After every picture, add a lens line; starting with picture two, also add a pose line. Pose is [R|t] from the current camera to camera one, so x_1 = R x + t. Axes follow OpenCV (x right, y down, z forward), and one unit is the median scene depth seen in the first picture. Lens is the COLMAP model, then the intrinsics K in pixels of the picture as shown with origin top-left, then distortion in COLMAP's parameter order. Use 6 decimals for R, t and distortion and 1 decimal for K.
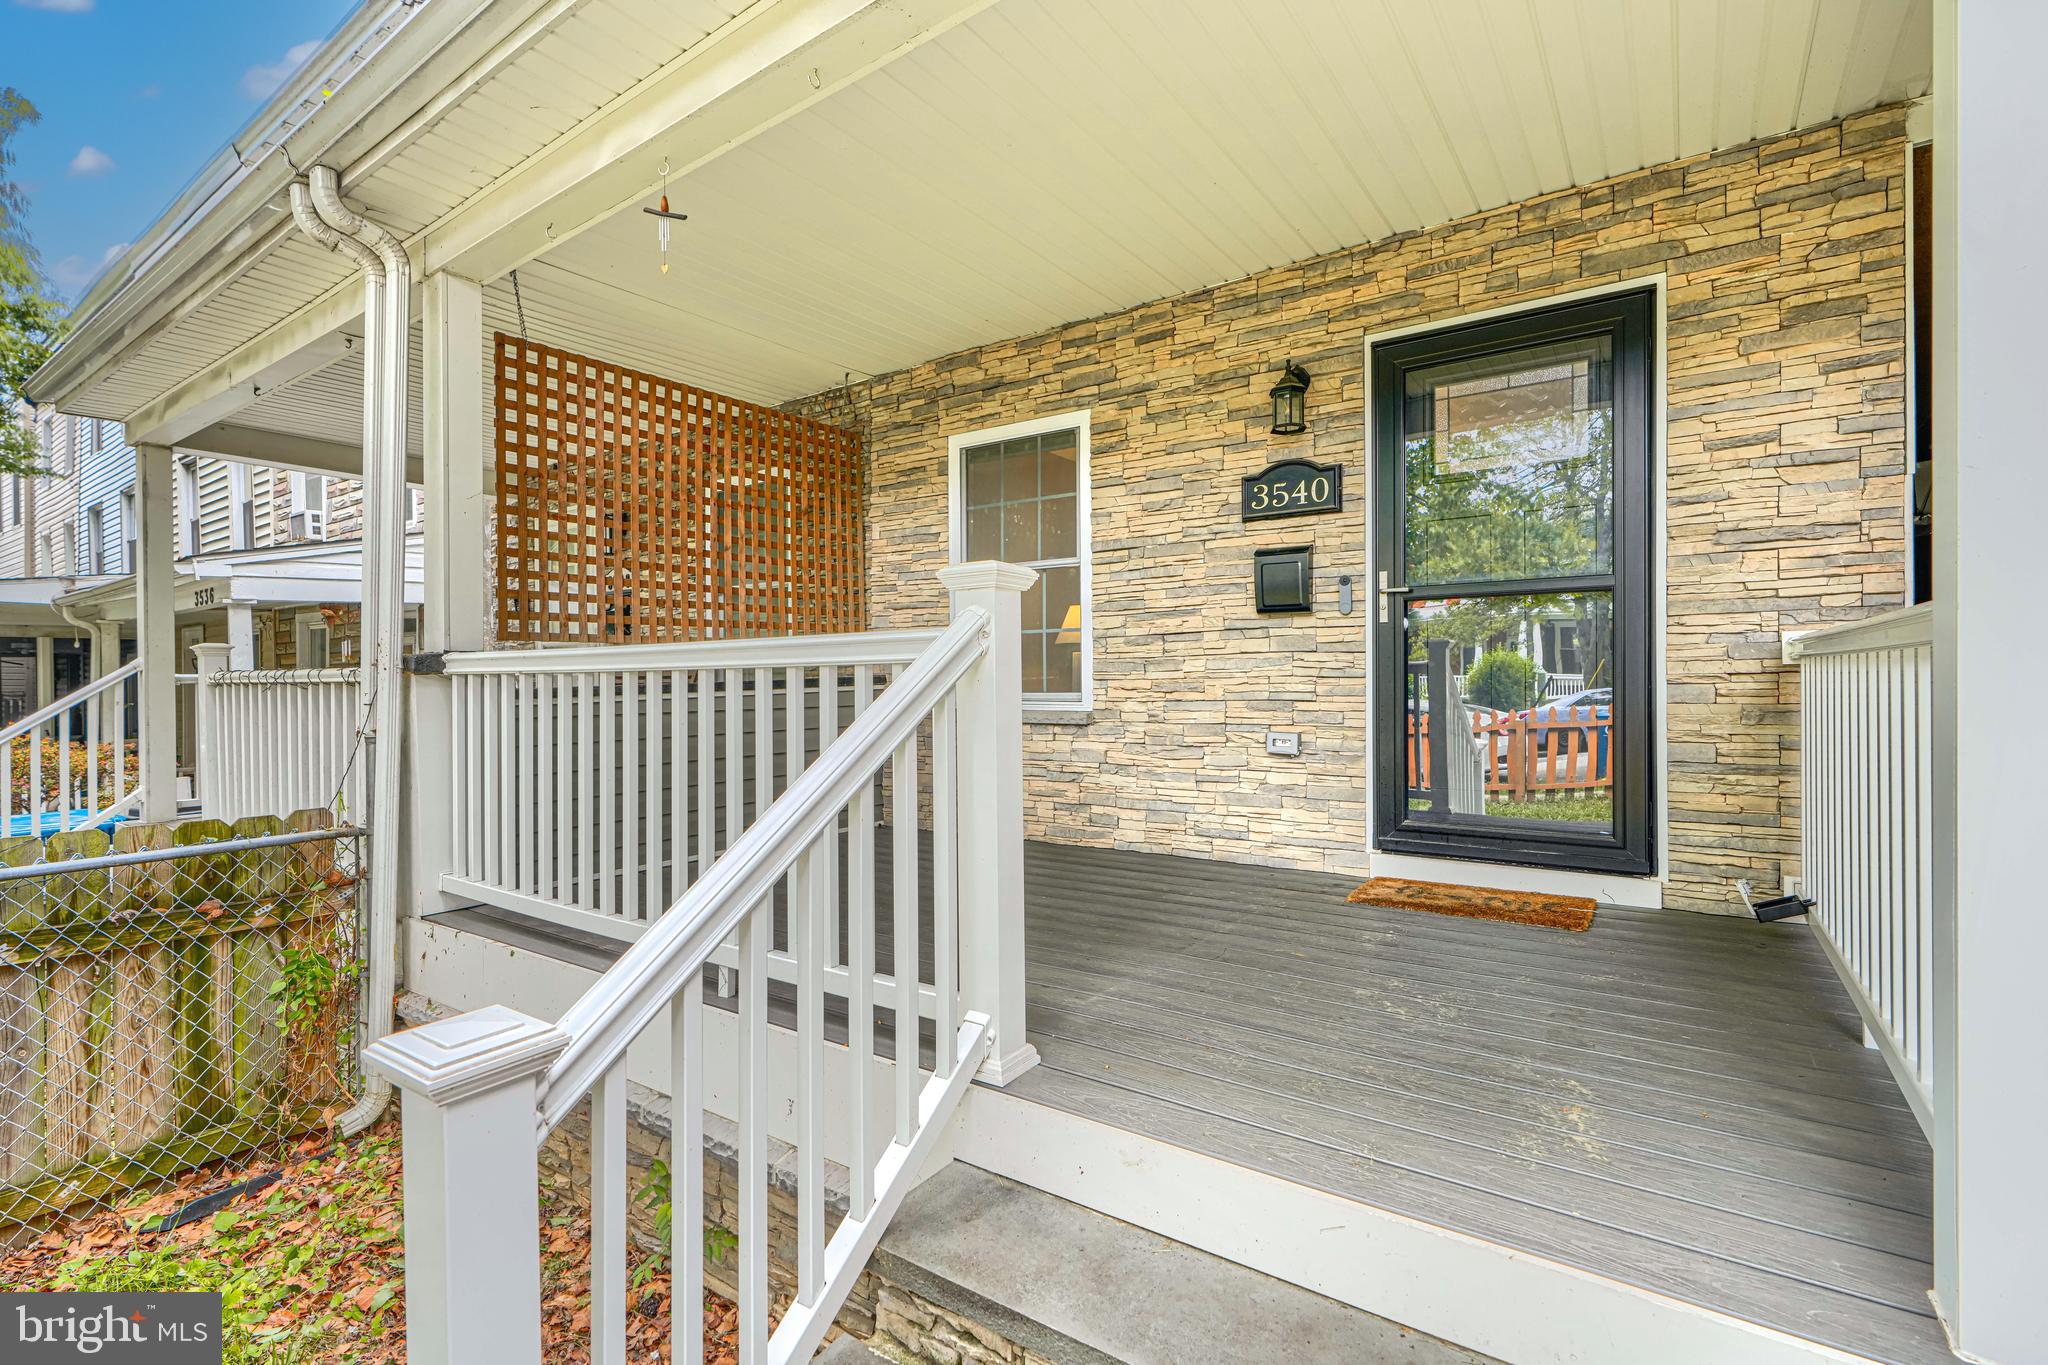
lens RADIAL K [[936.3, 0, 1026.8], [0, 936.3, 678.0], [0, 0, 1]] dist [-0.001120, -0.000706]
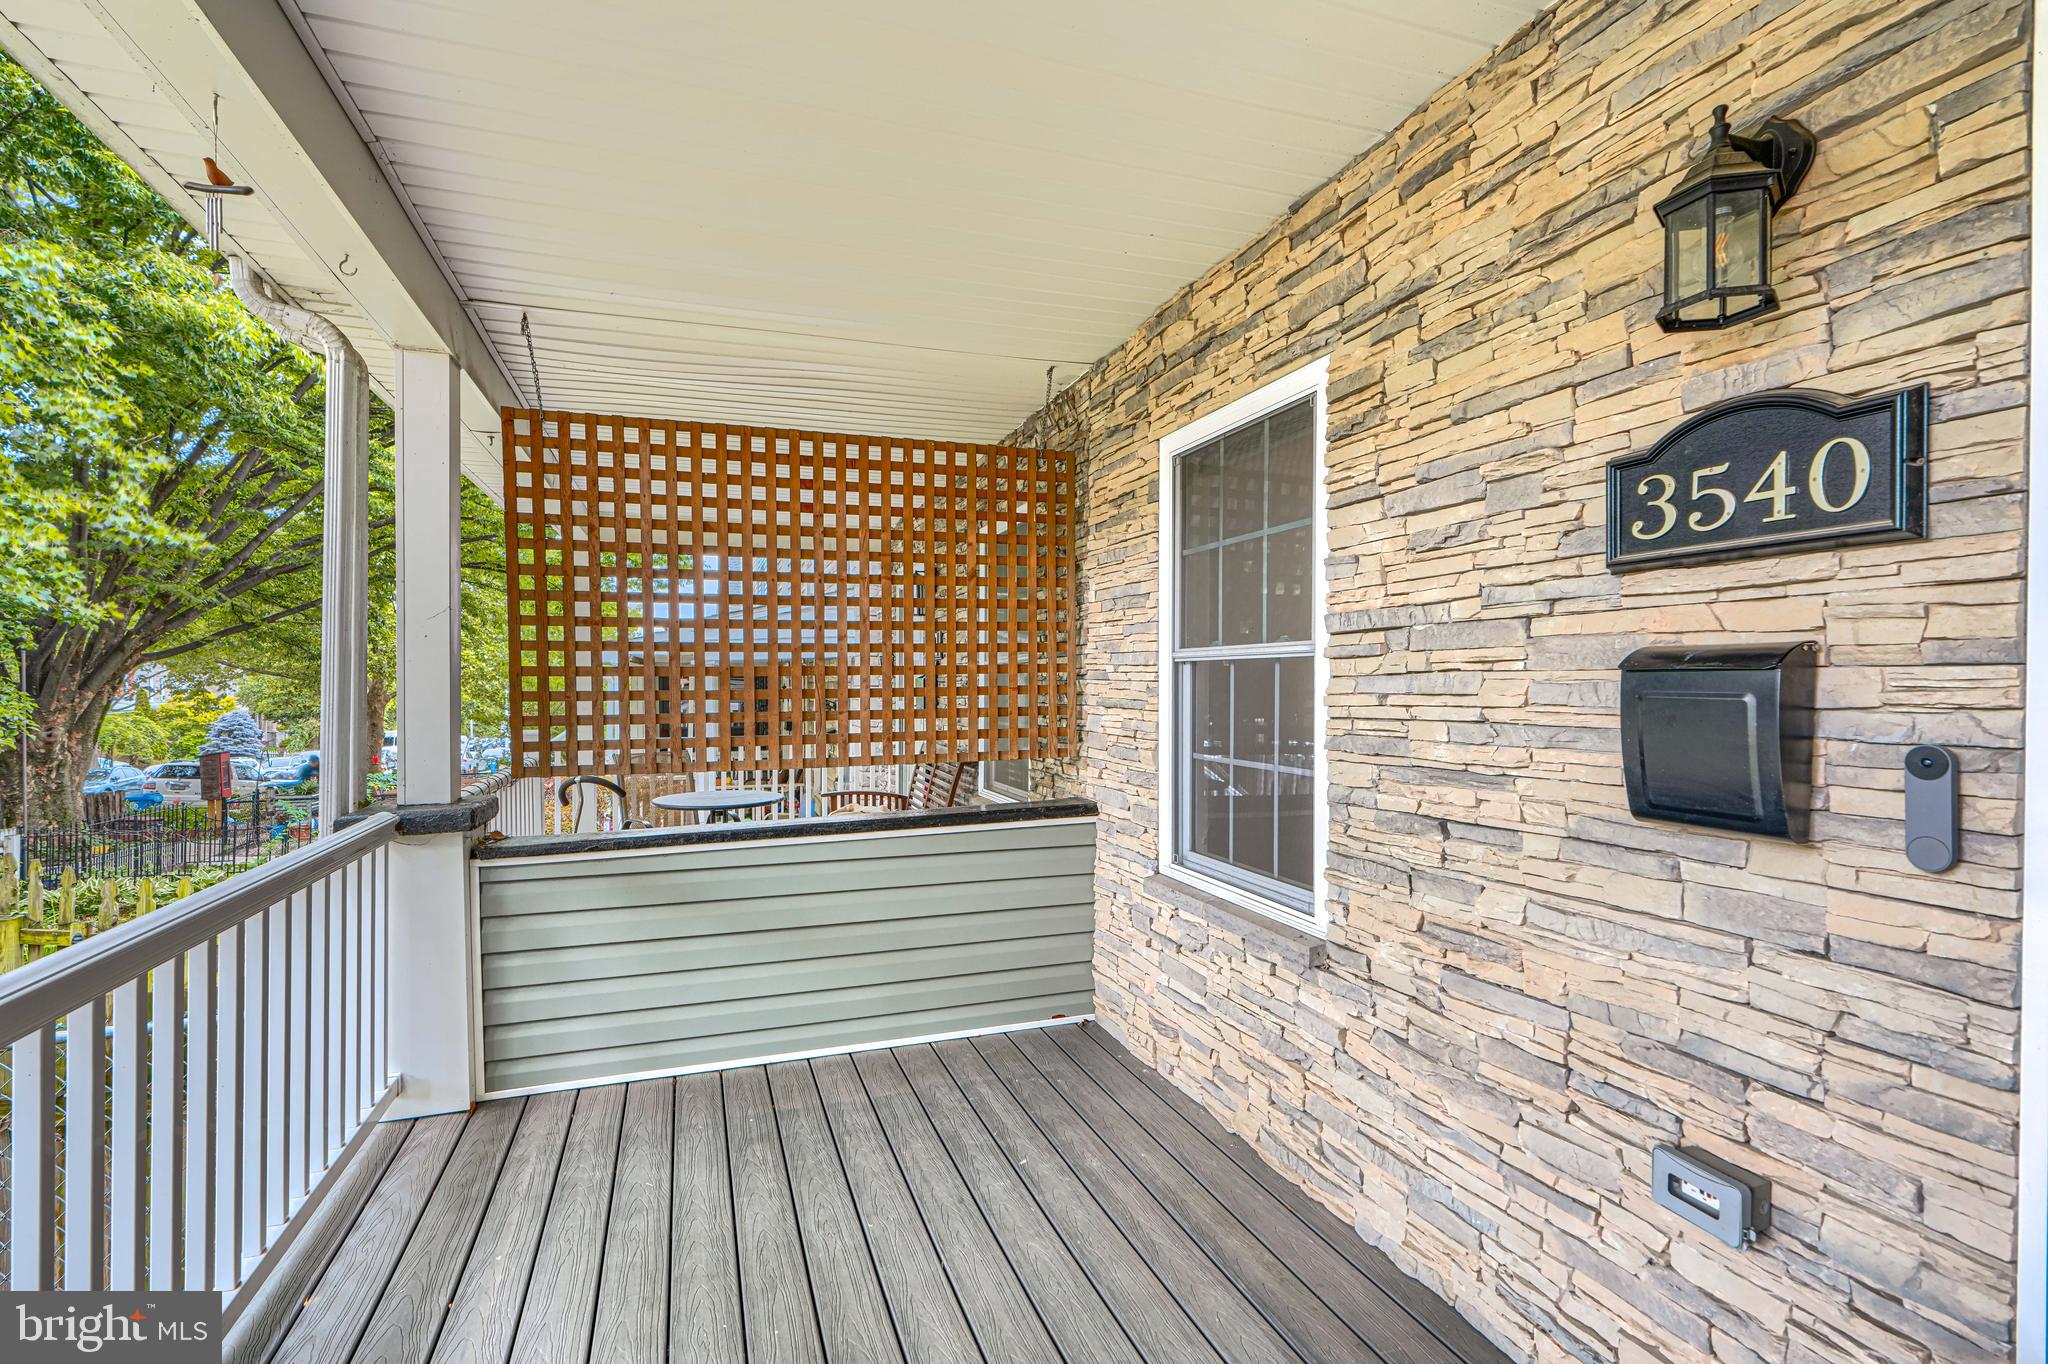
lens RADIAL K [[936.3, 0, 1017.9], [0, 936.3, 688.7], [0, 0, 1]] dist [-0.001120, -0.000706]
pose [[0.811321, 0.012771, -0.584461, 0.244151], [-0.006314, 0.999894, 0.013085, -0.115588], [0.584566, -0.006926, 0.811316, 0.508730]]
